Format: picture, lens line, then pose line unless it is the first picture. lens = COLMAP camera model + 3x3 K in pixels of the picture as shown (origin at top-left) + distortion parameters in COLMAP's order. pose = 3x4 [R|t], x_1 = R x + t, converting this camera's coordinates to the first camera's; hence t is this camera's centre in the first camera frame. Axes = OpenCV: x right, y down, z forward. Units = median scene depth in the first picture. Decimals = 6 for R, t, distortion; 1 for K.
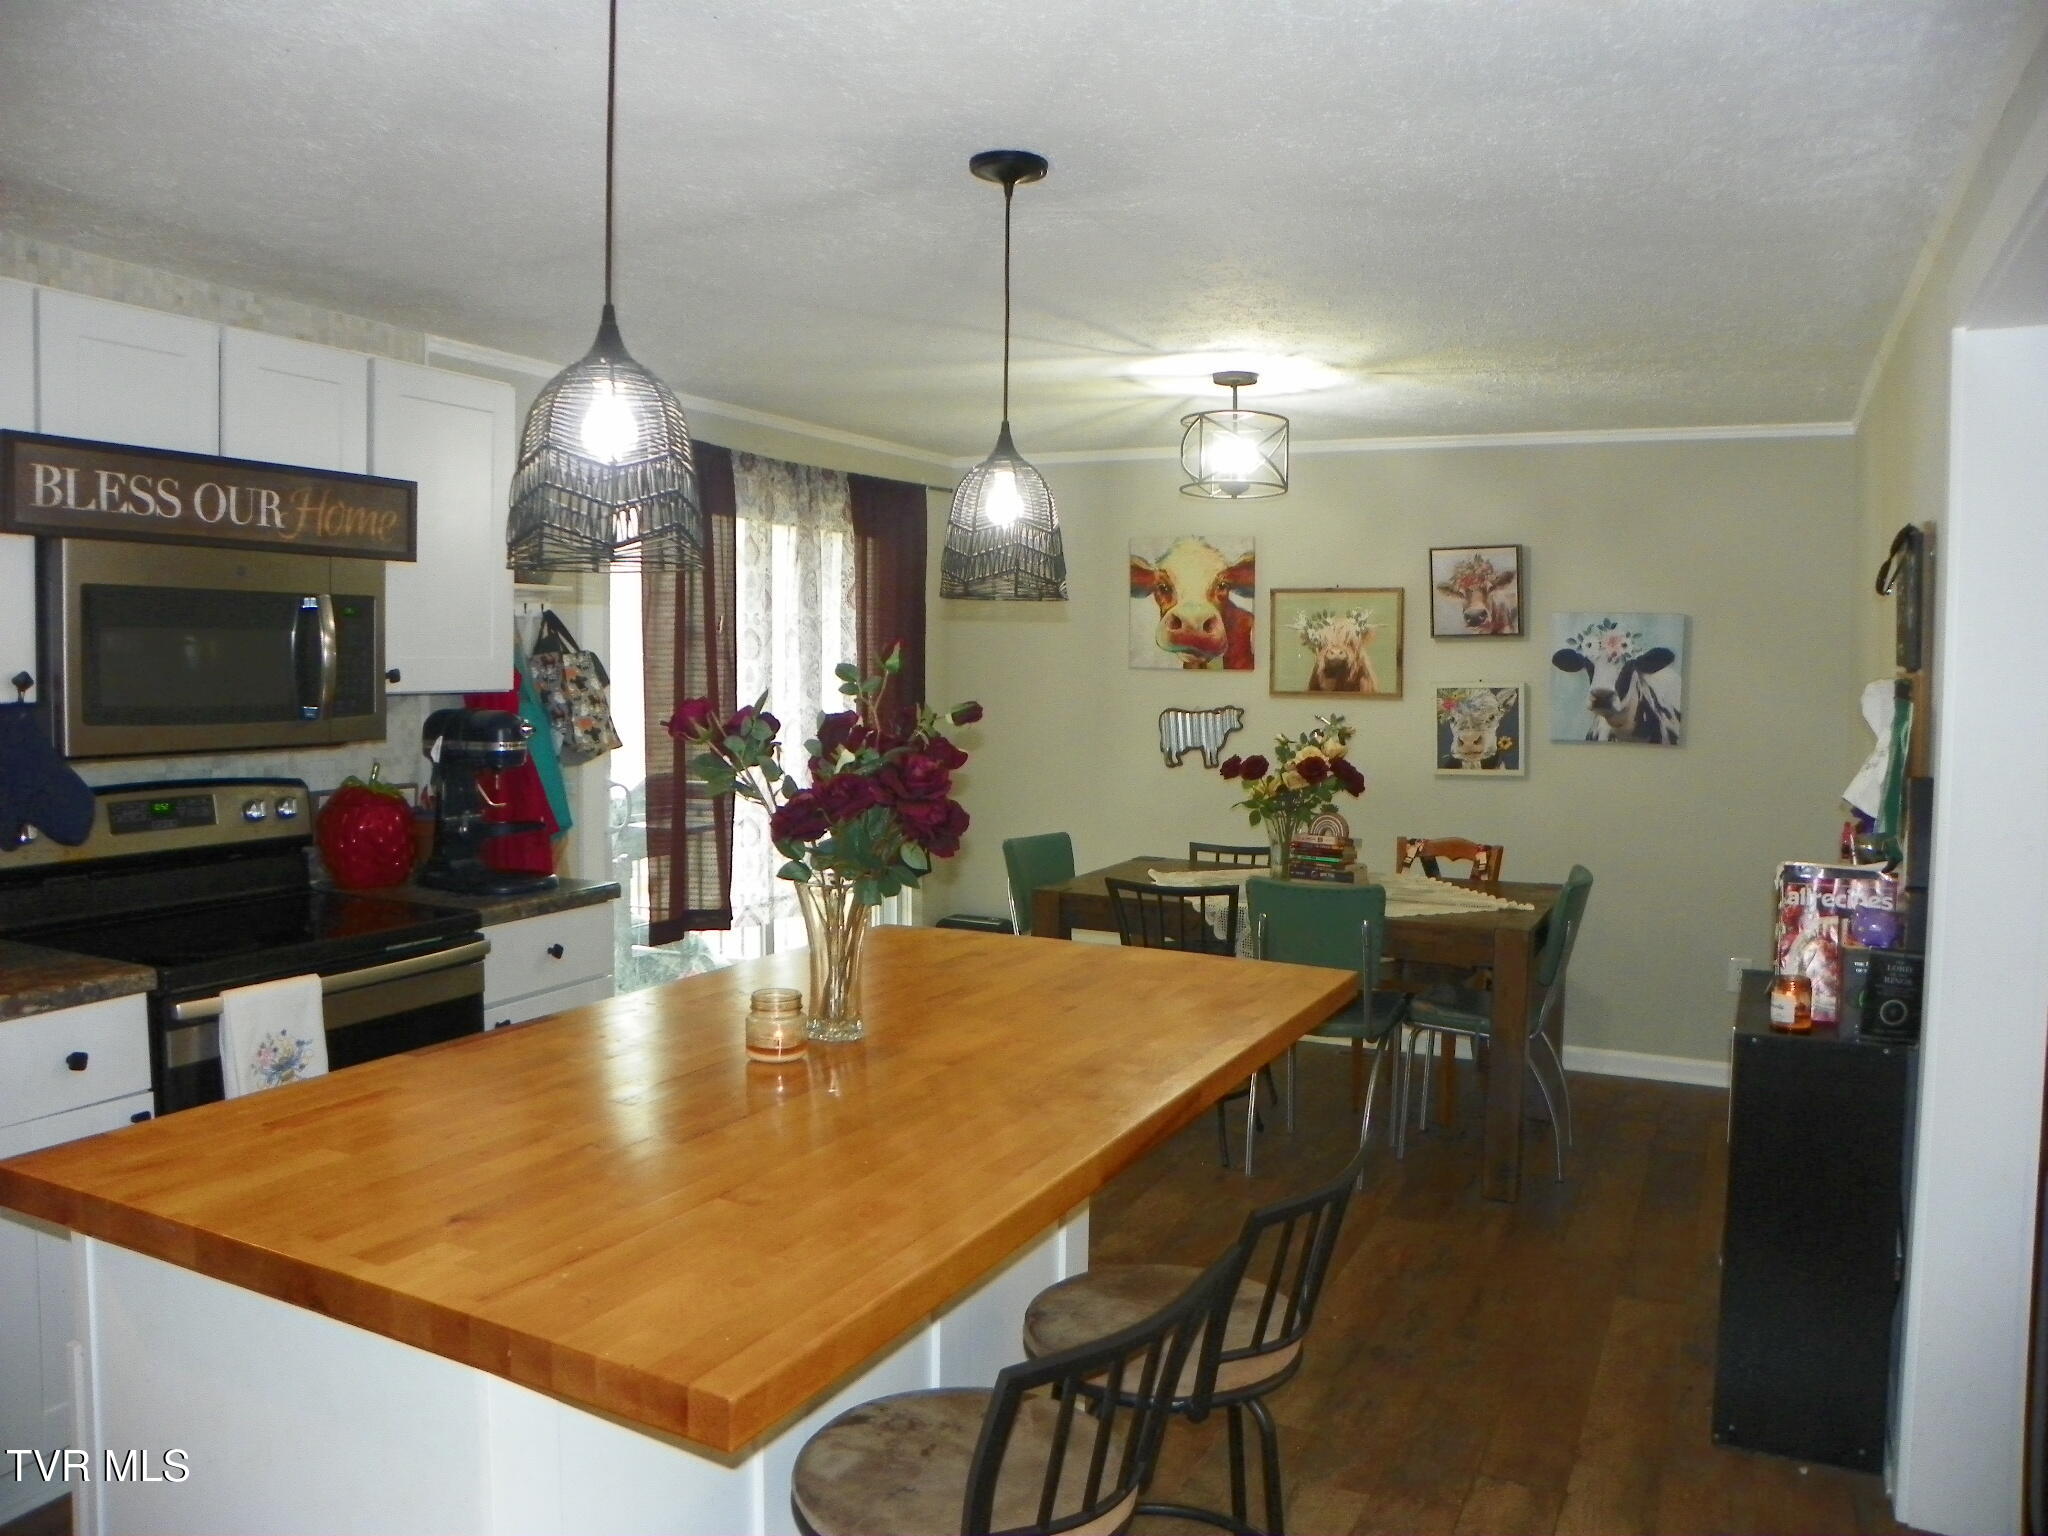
lens RADIAL K [[1542.8, 0, 1011.9], [0, 1542.8, 765.3], [0, 0, 1]] dist [-0.154738, 0.095785]
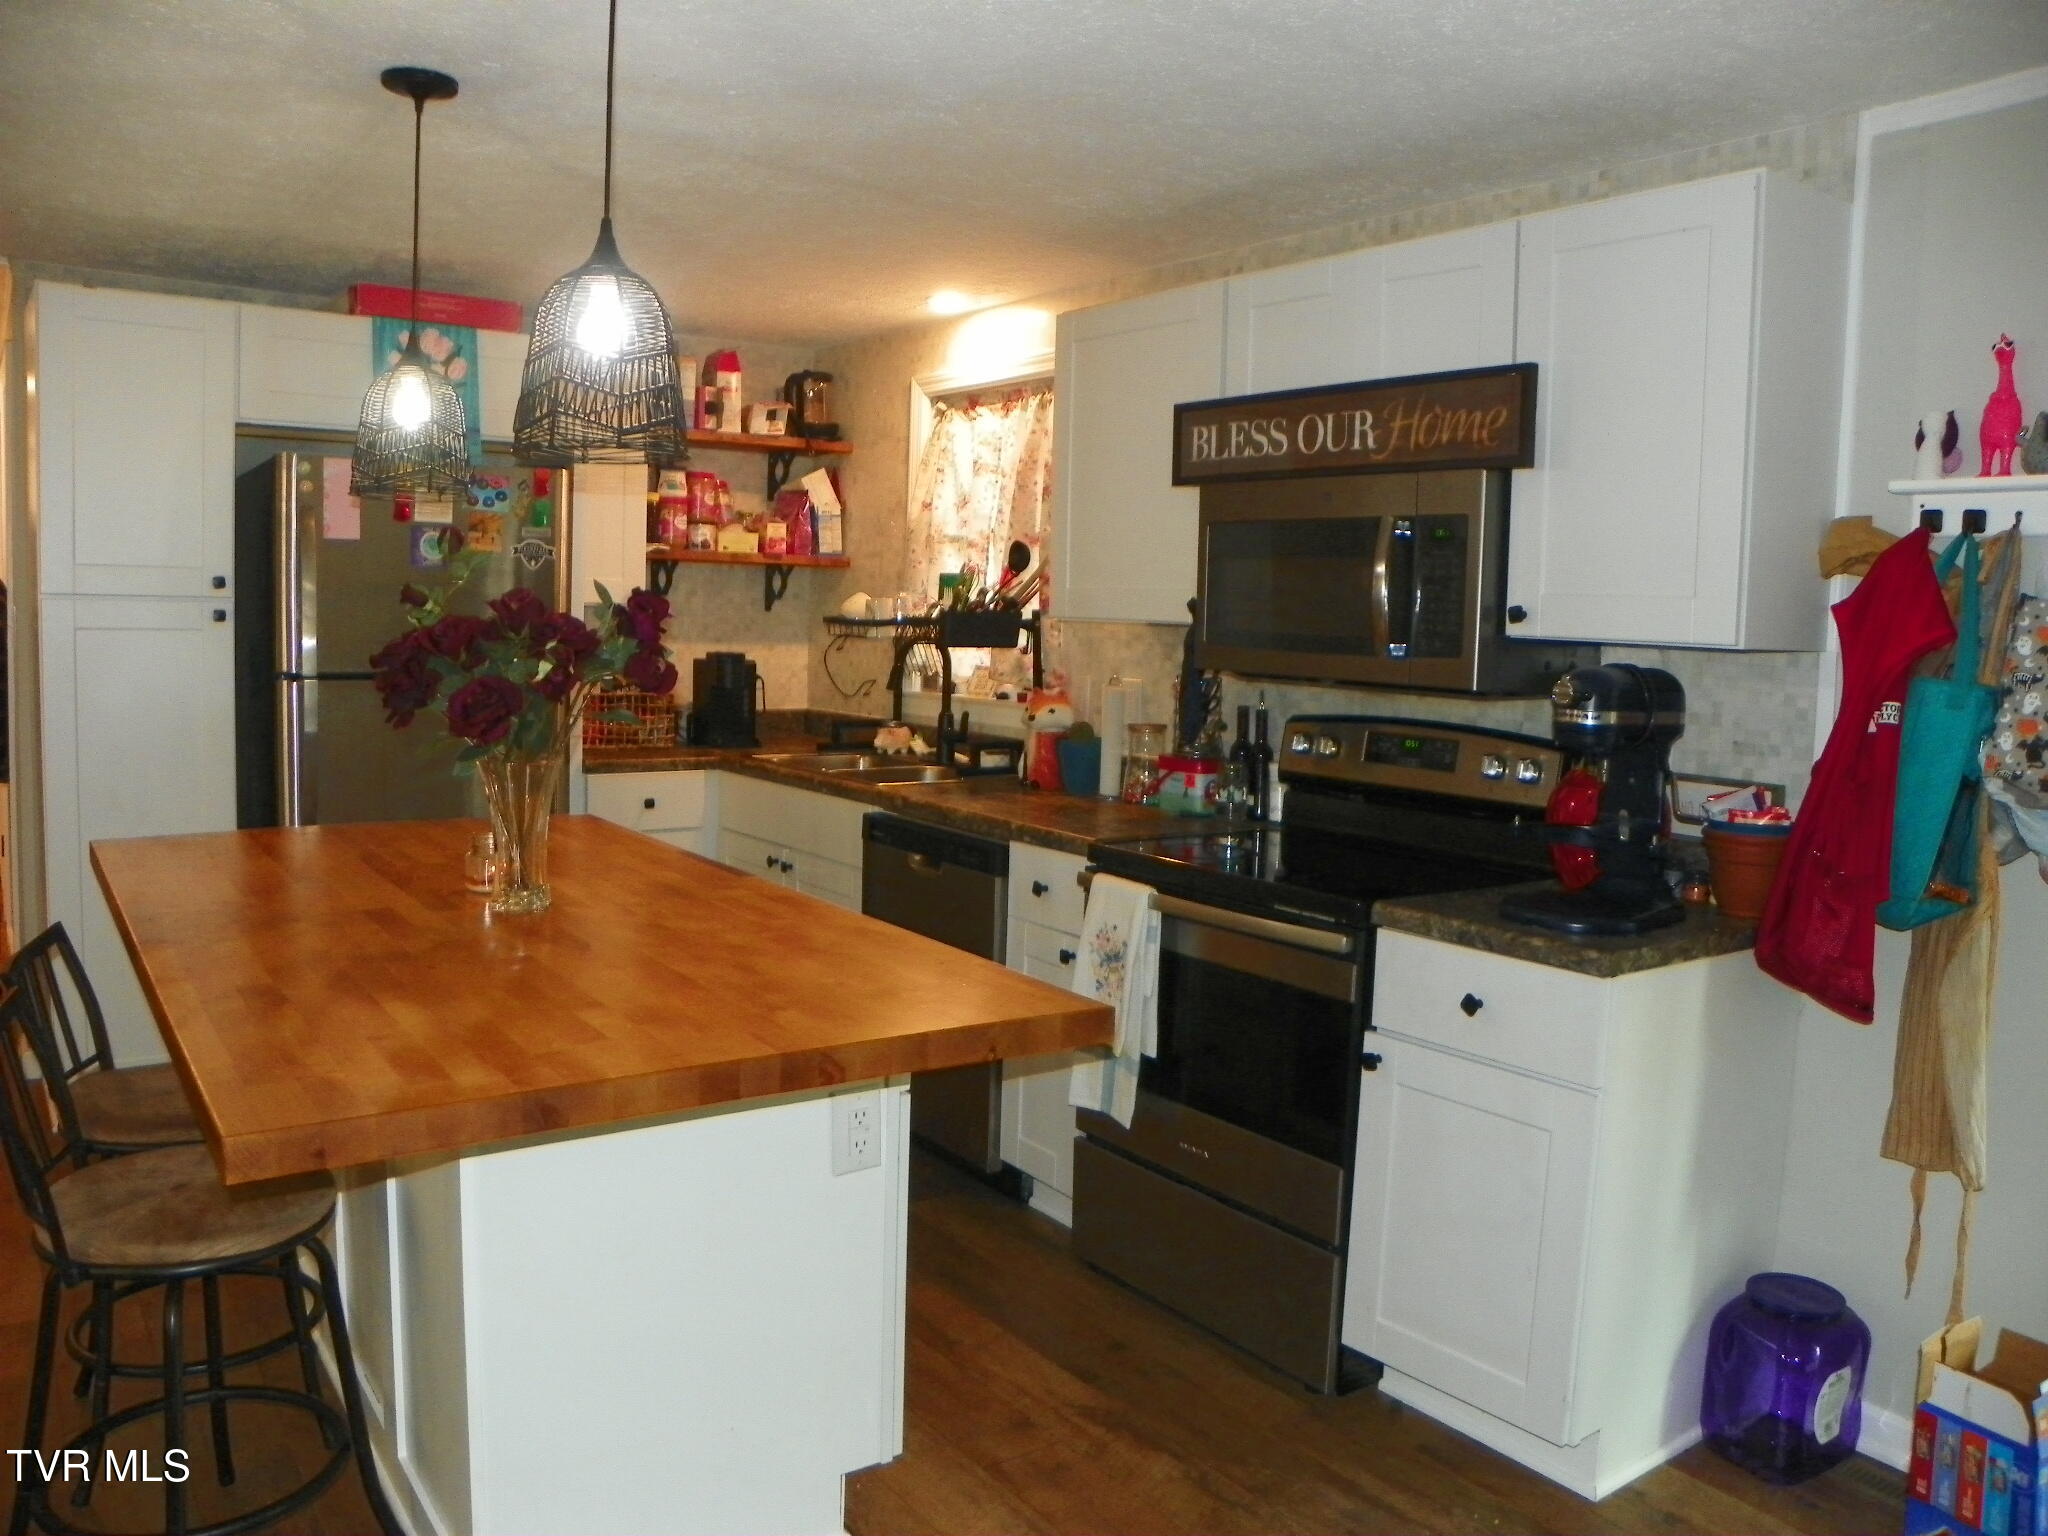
lens RADIAL K [[1542.8, 0, 1001.6], [0, 1542.8, 763.2], [0, 0, 1]] dist [-0.154738, 0.095785]
pose [[-0.474892, 0.062922, -0.877792, 0.260984], [-0.095614, 0.987847, 0.122538, -0.033569], [0.874835, 0.142121, -0.463104, 0.713427]]
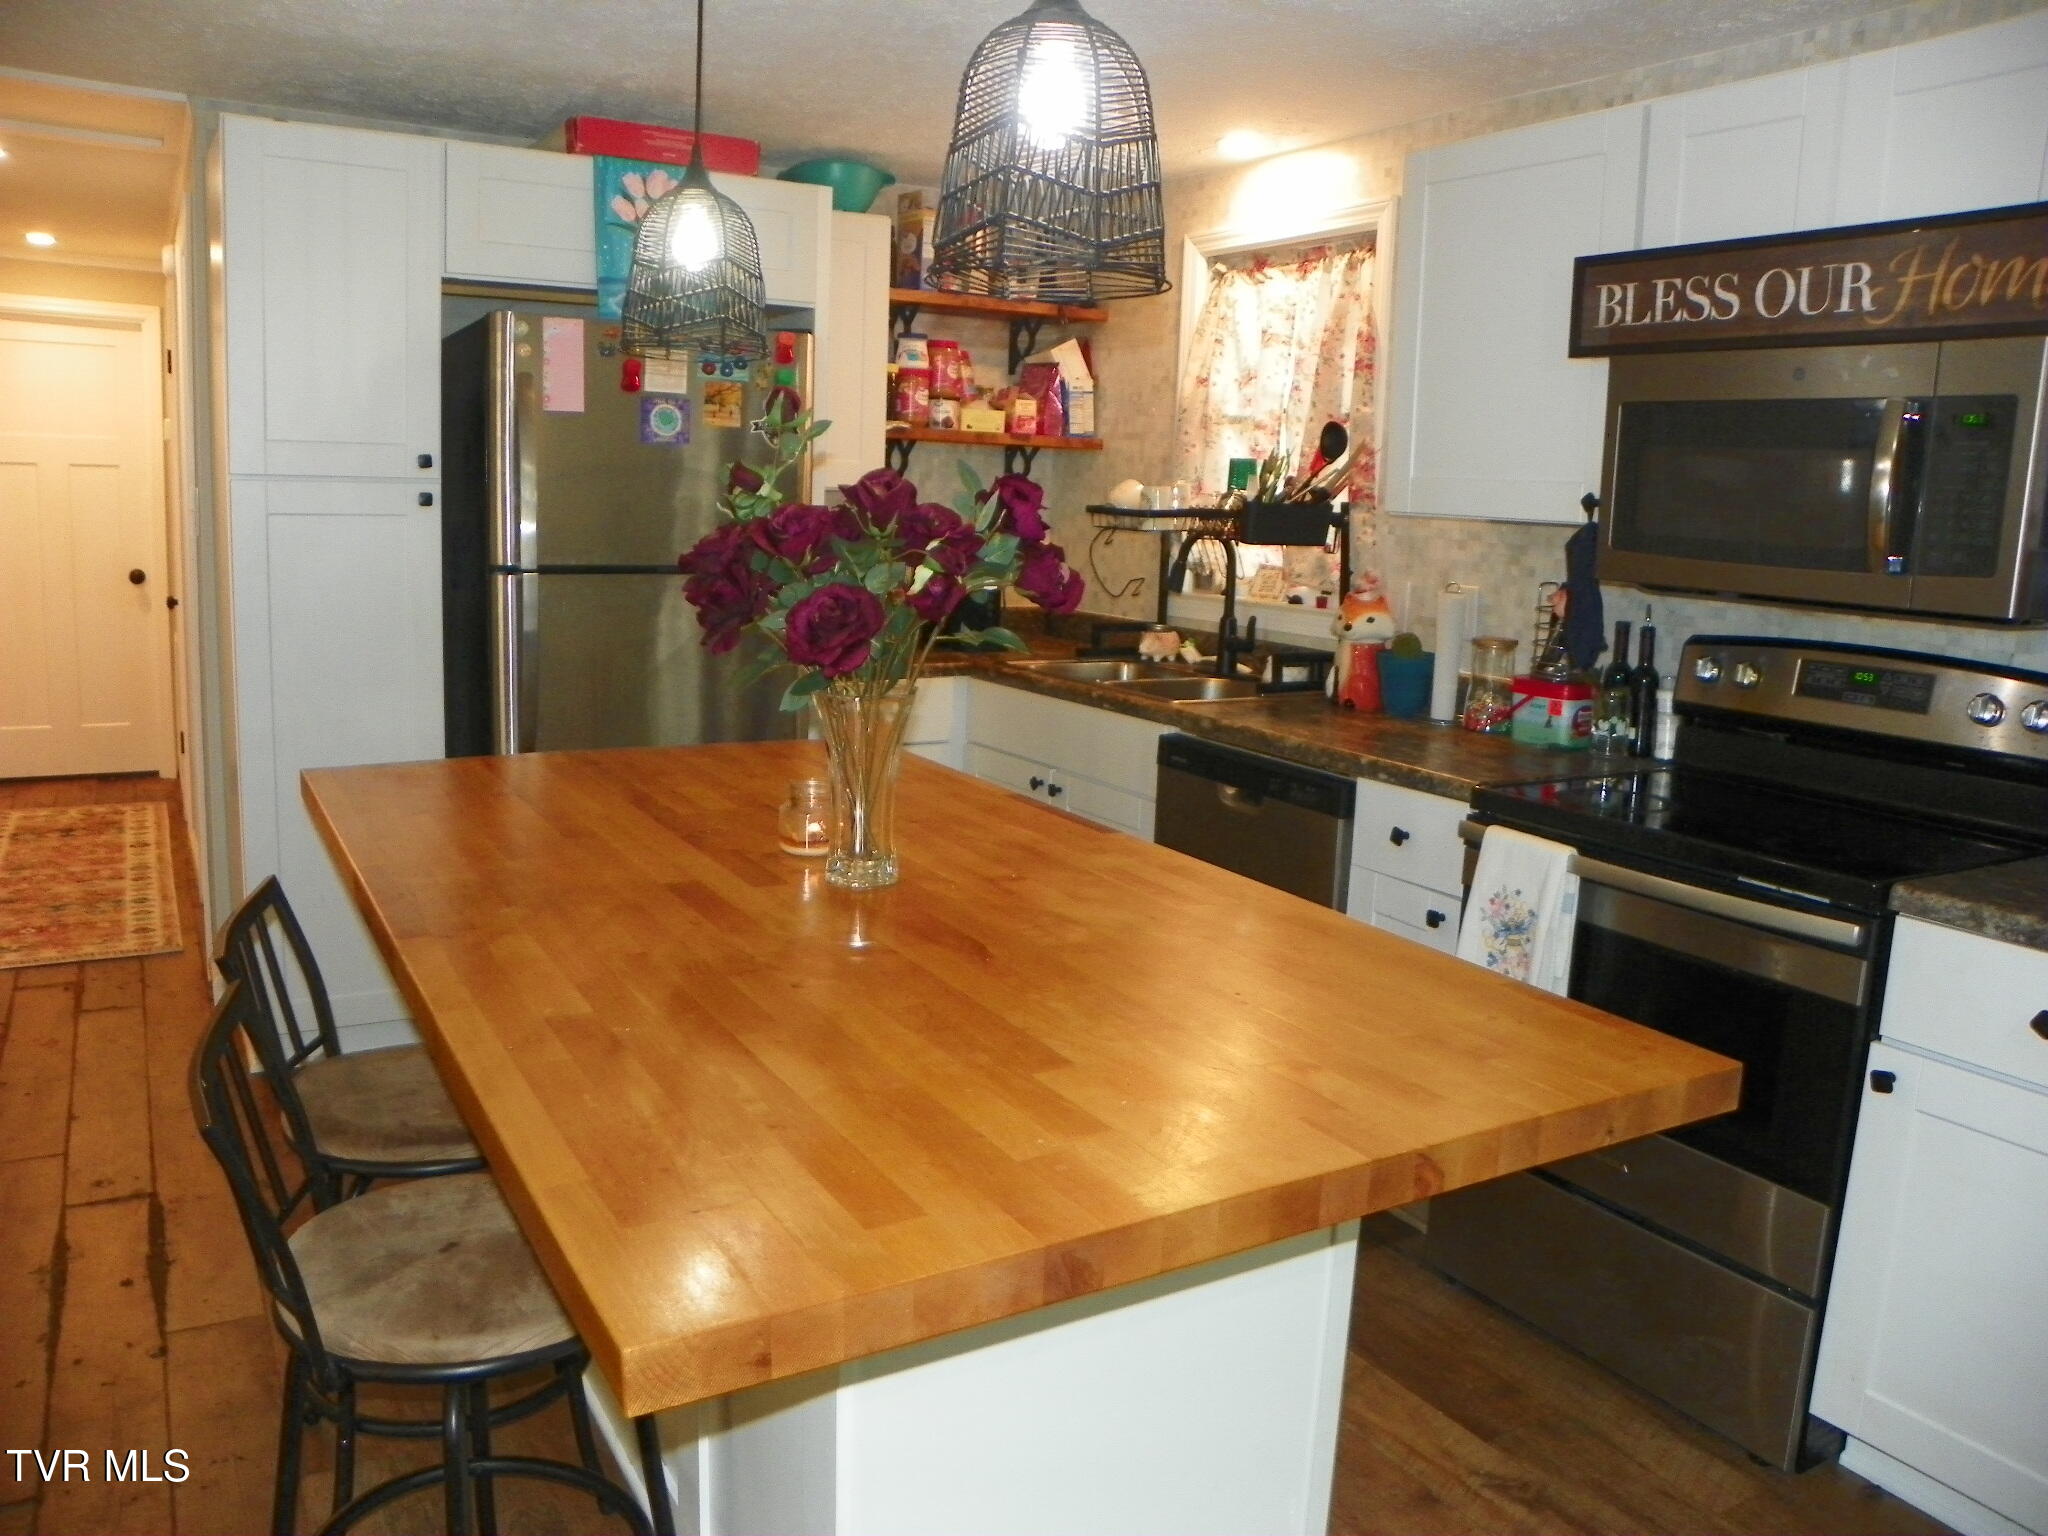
lens RADIAL K [[1542.8, 0, 1004.7], [0, 1542.8, 758.6], [0, 0, 1]] dist [-0.154738, 0.095785]
pose [[-0.548414, 0.113767, -0.828432, 0.213352], [-0.099699, 0.974739, 0.199859, -0.025199], [0.830242, 0.192199, -0.523218, 0.602523]]
